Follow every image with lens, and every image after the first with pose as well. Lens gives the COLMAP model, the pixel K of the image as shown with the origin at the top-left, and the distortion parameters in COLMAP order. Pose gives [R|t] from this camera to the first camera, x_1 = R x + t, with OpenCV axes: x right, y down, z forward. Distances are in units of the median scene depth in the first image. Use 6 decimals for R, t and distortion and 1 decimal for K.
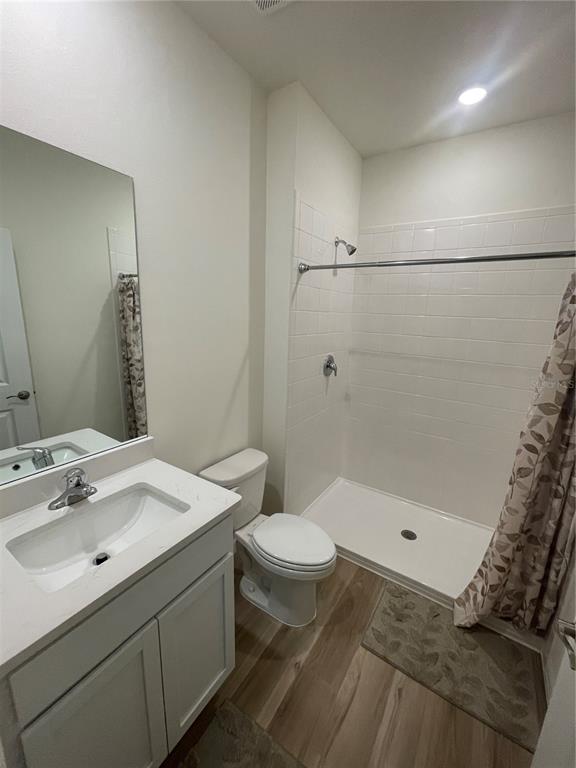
lens RADIAL K [[313.8, 0, 288.8], [0, 313.8, 381.5], [0, 0, 1]] dist [-0.000298, -0.000434]
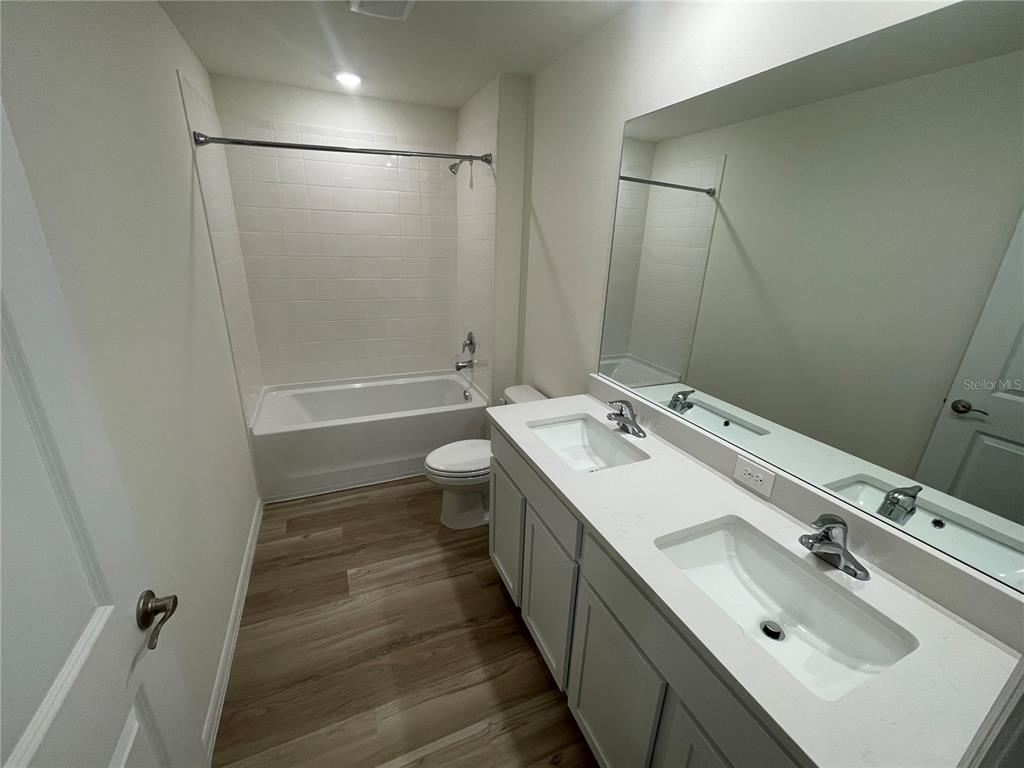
lens RADIAL K [[418.3, 0, 513.2], [0, 418.3, 384.8], [0, 0, 1]] dist [-0.000298, -0.000434]
pose [[-0.552105, 0.223640, -0.803222, 0.371528], [-0.232618, 0.883788, 0.405965, -0.182883], [0.800668, 0.410979, -0.435921, 0.712149]]
